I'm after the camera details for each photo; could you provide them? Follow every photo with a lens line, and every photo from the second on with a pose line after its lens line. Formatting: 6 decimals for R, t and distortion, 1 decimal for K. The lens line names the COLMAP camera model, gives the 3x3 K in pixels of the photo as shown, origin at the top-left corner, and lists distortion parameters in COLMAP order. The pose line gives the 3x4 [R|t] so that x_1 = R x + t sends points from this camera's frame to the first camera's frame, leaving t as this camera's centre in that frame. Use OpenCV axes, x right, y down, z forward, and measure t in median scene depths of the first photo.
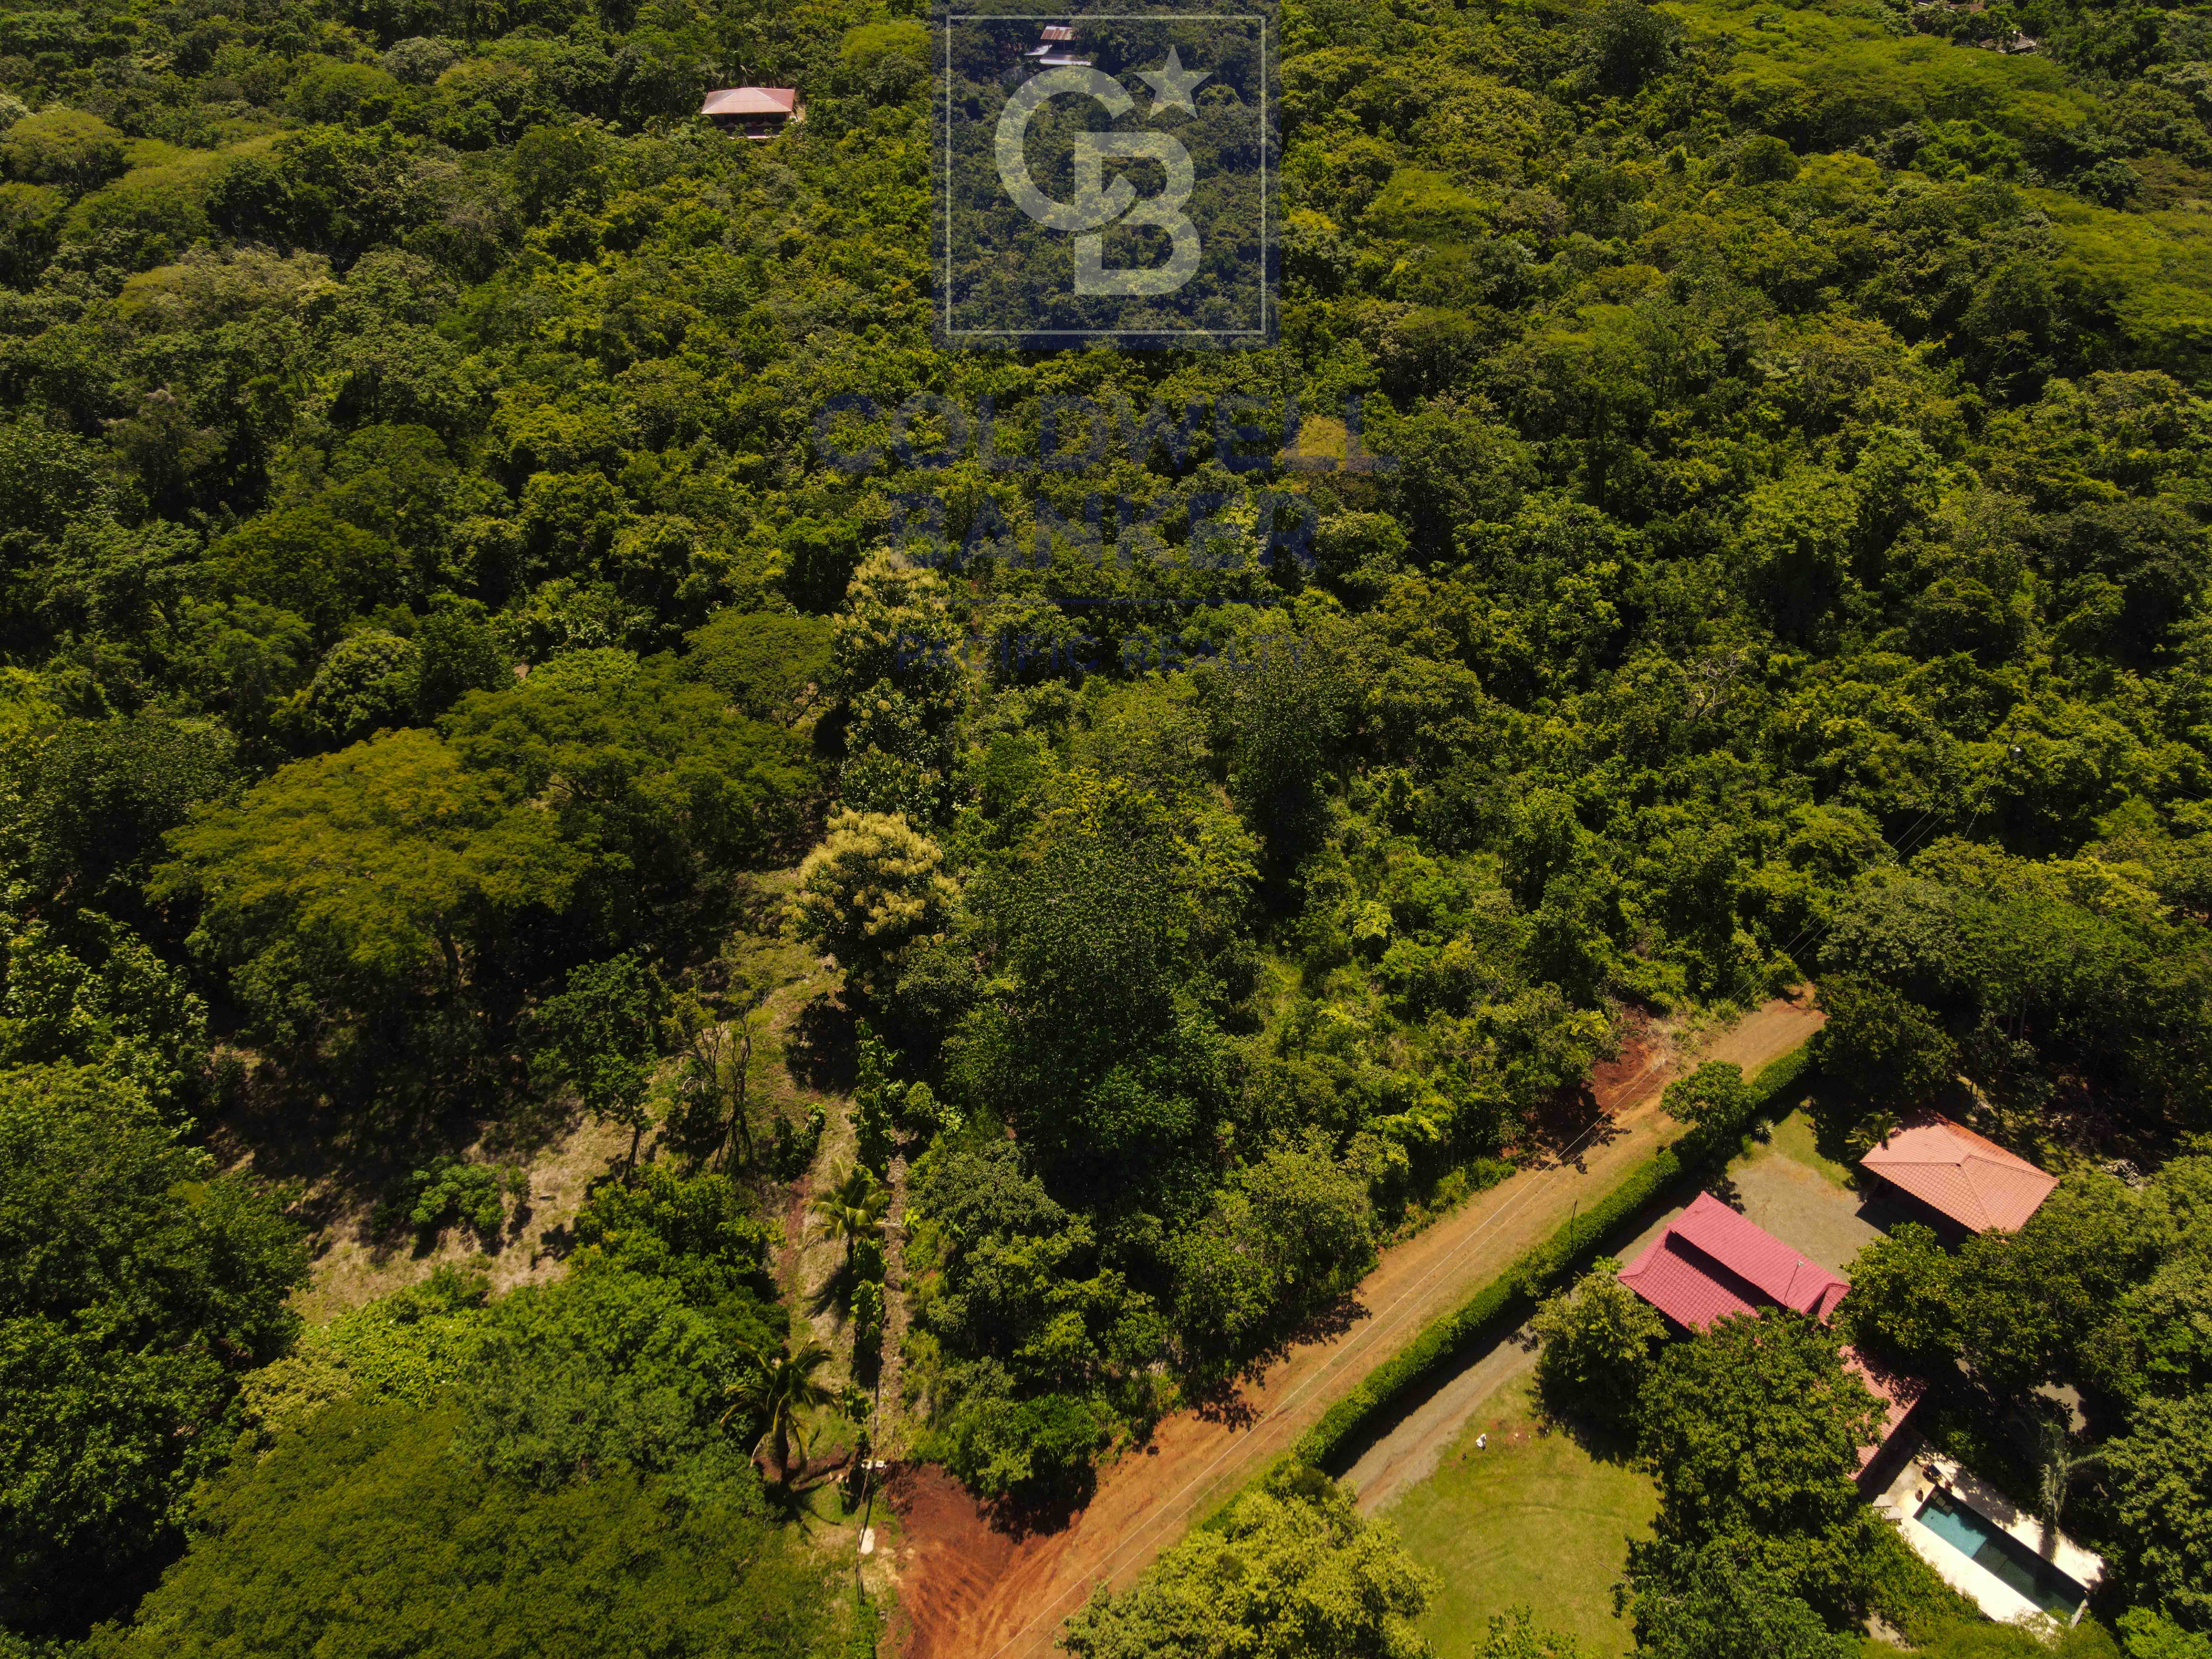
lens RADIAL K [[1567.9, 0, 1119.8], [0, 1567.9, 827.0], [0, 0, 1]] dist [-0.004856, 0.026940]
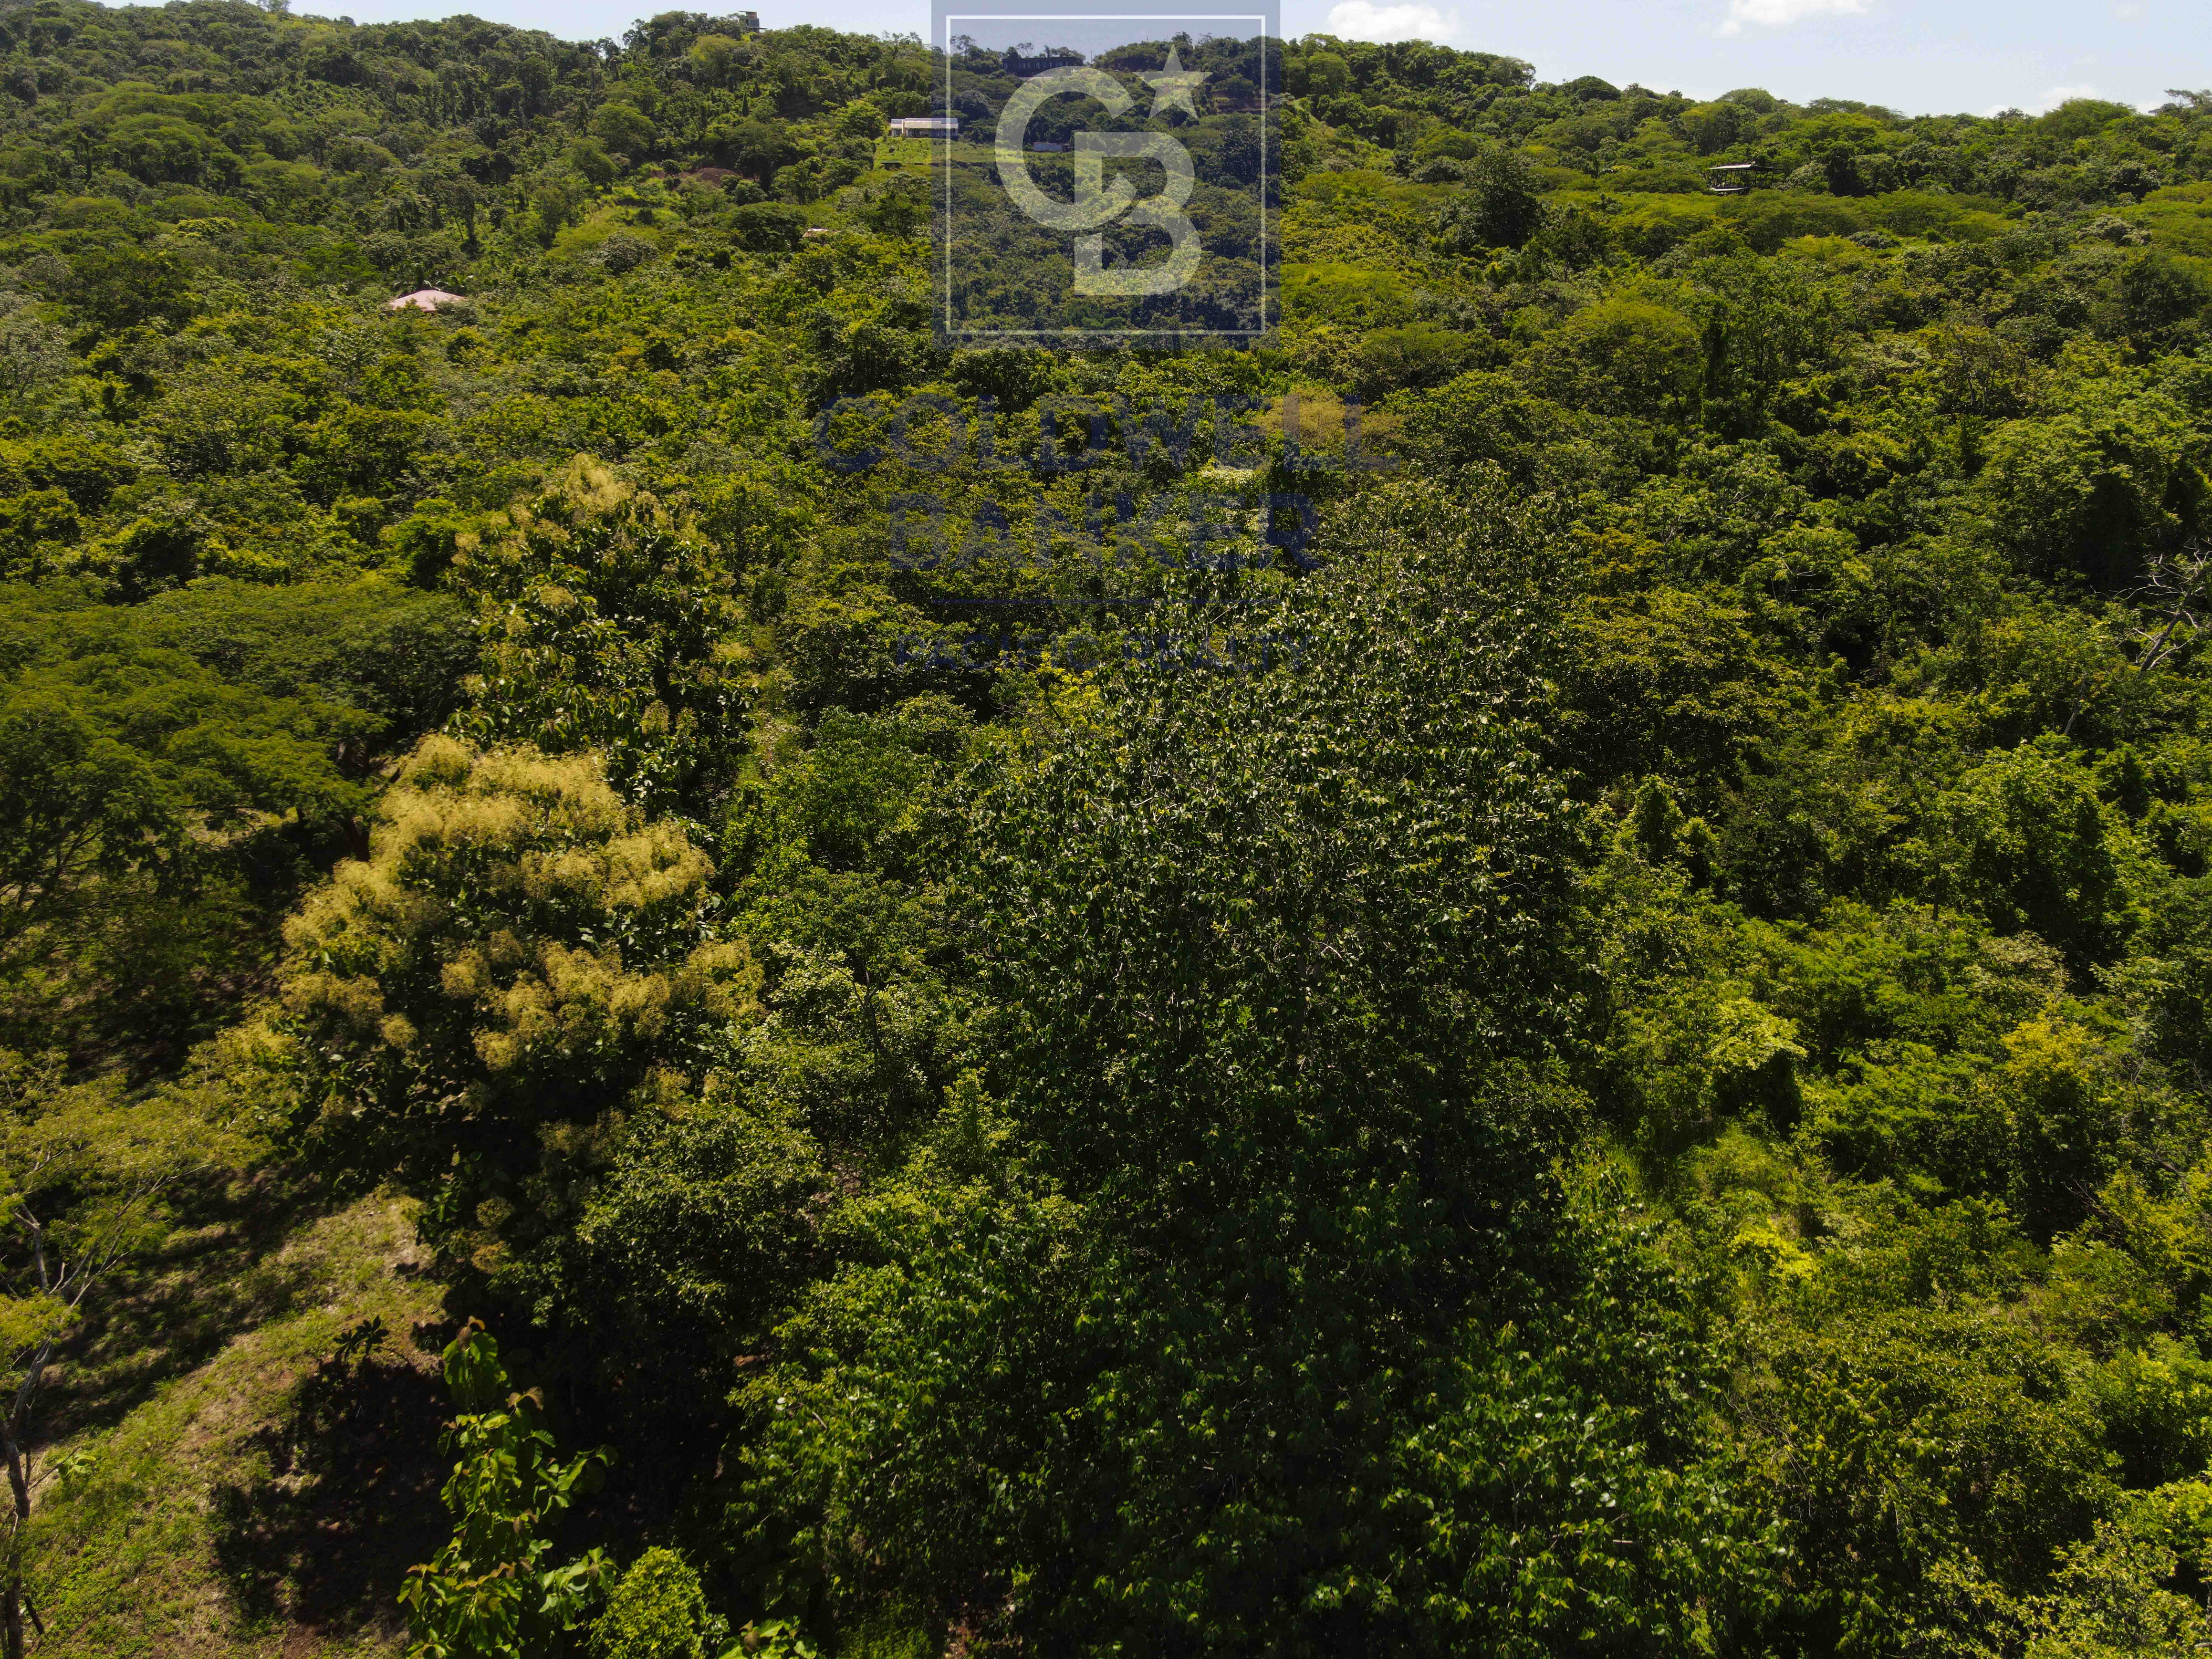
lens RADIAL K [[1582.1, 0, 1101.3], [0, 1582.1, 829.6], [0, 0, 1]] dist [-0.000248, 0.023020]
pose [[0.987389, -0.051917, 0.149558, -0.081320], [0.094397, 0.951464, -0.292925, 0.127788], [-0.127091, 0.303349, 0.944366, 0.655881]]
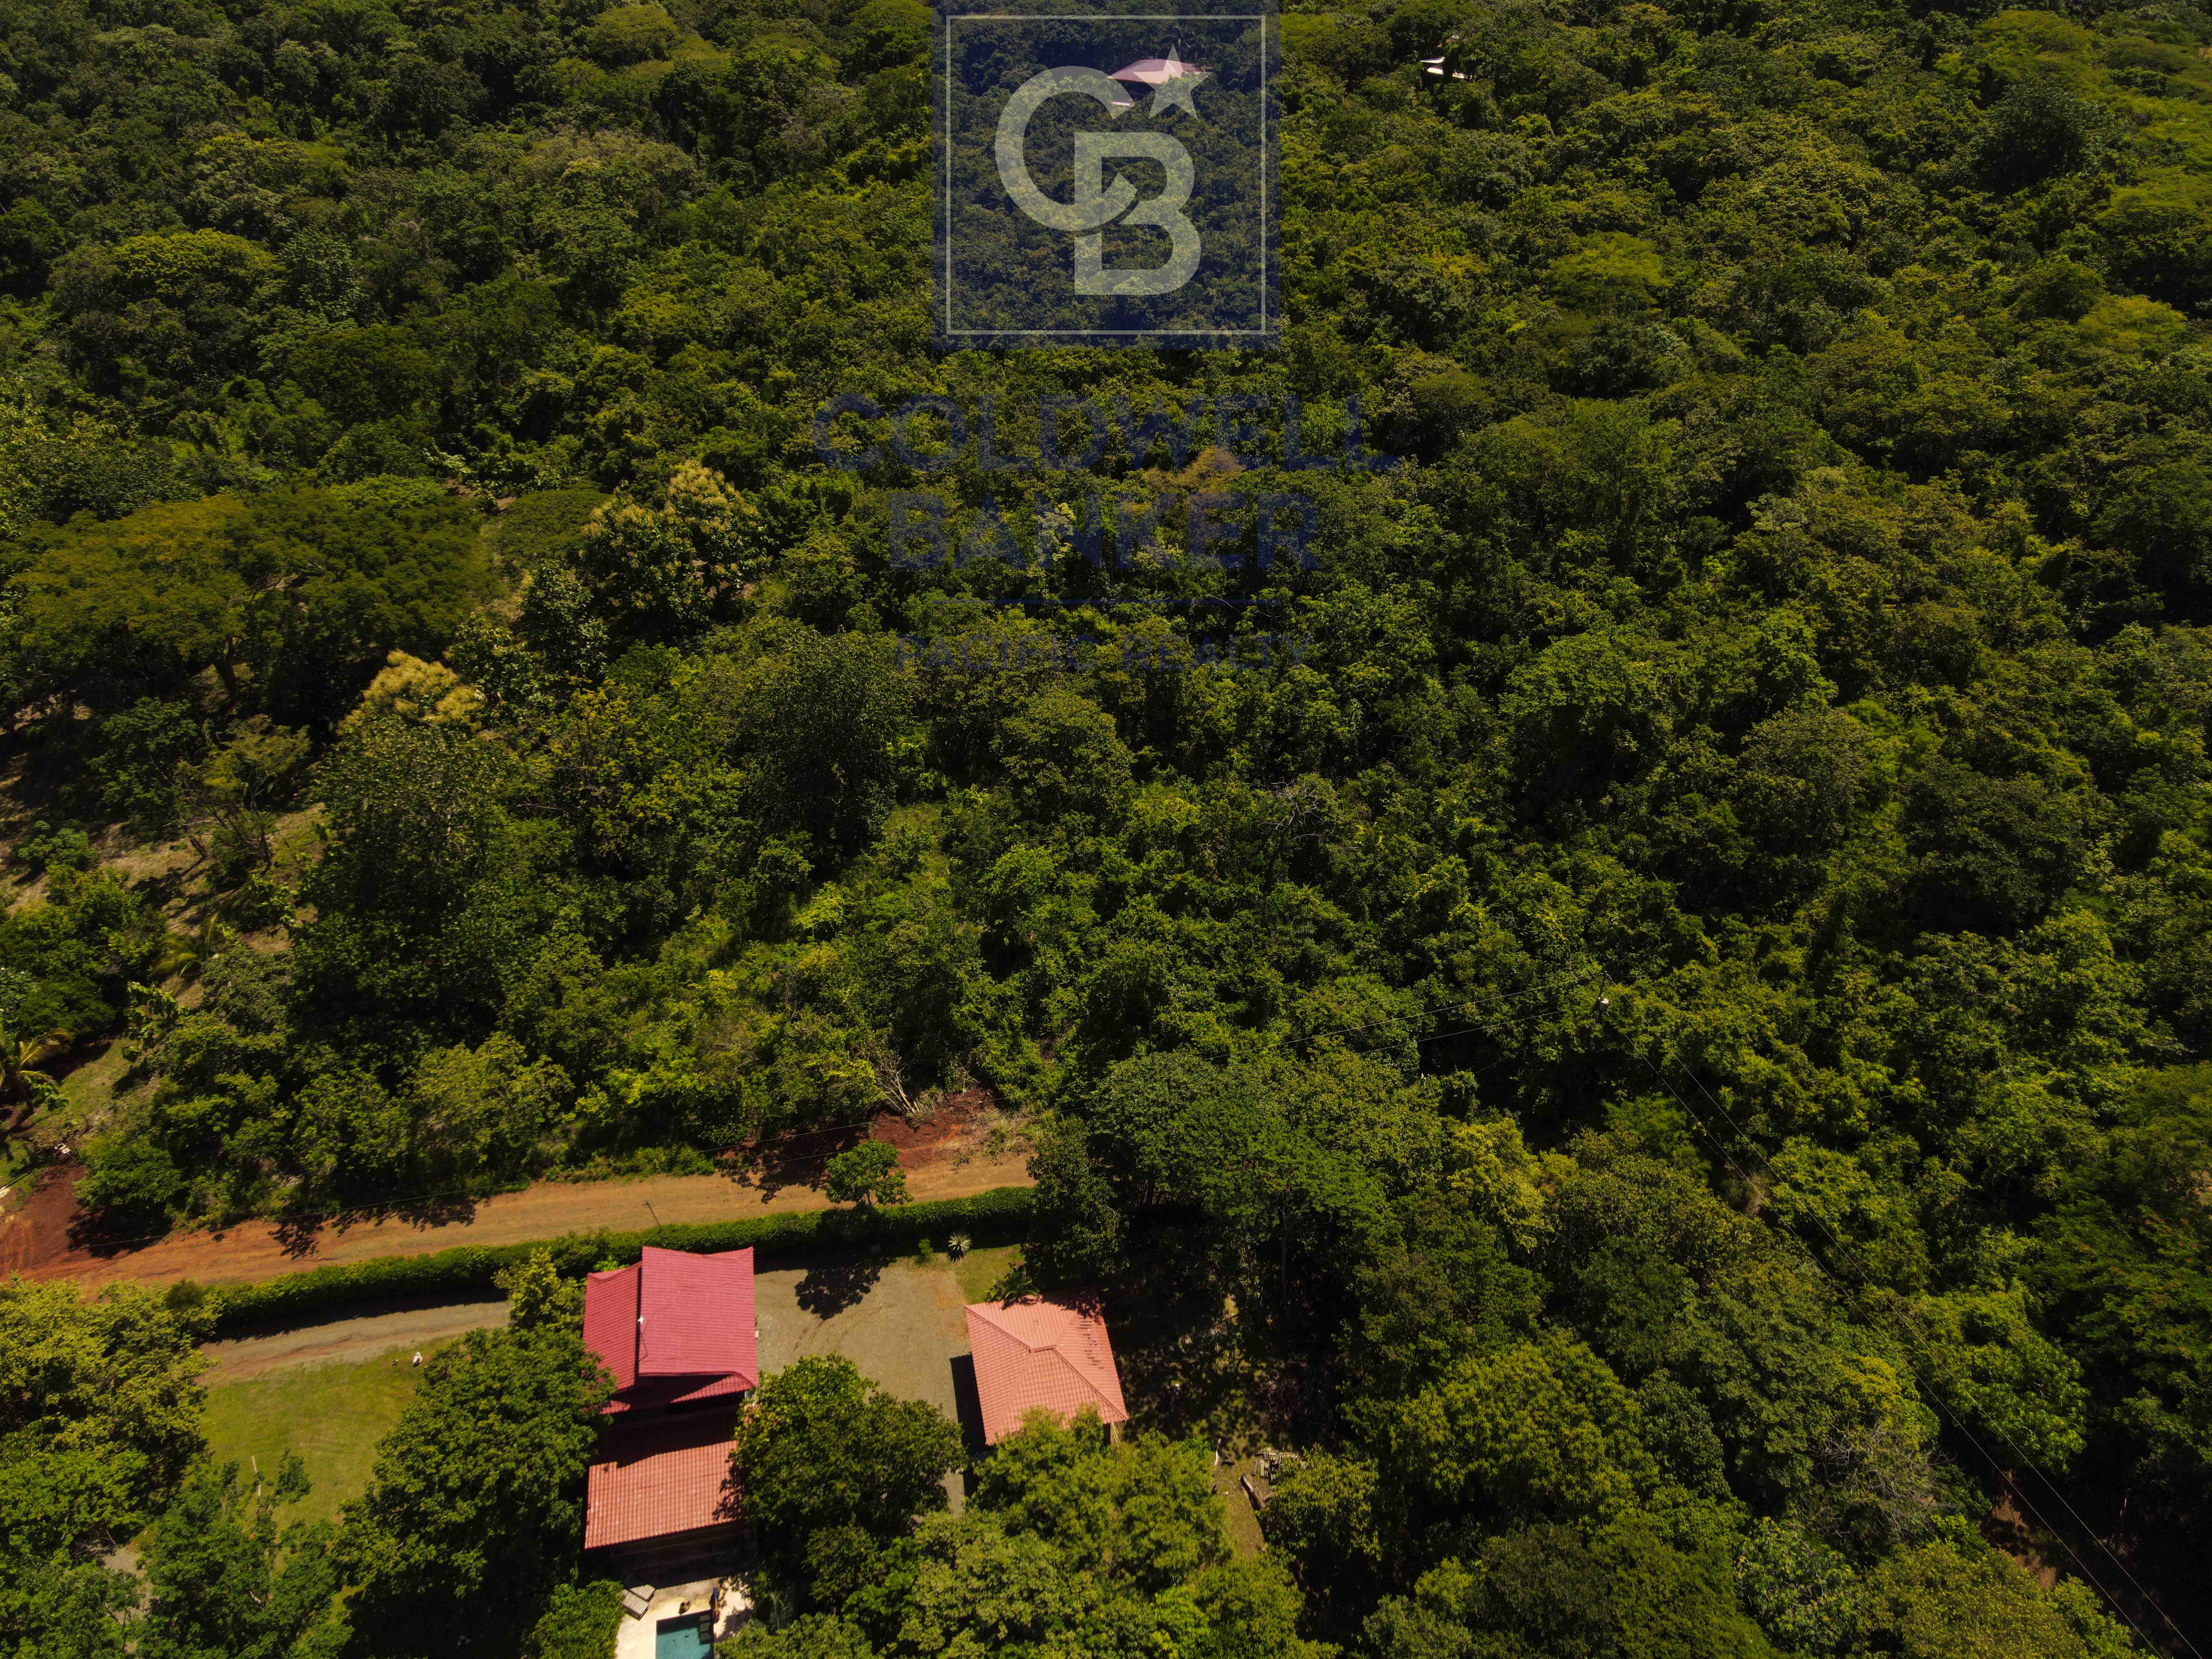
lens RADIAL K [[1567.9, 0, 1119.8], [0, 1567.9, 827.0], [0, 0, 1]] dist [-0.004856, 0.026940]
pose [[0.864358, 0.316697, -0.390625, 0.772454], [-0.315114, 0.946464, 0.070070, -0.135440], [0.391903, 0.062526, 0.917879, 0.168353]]
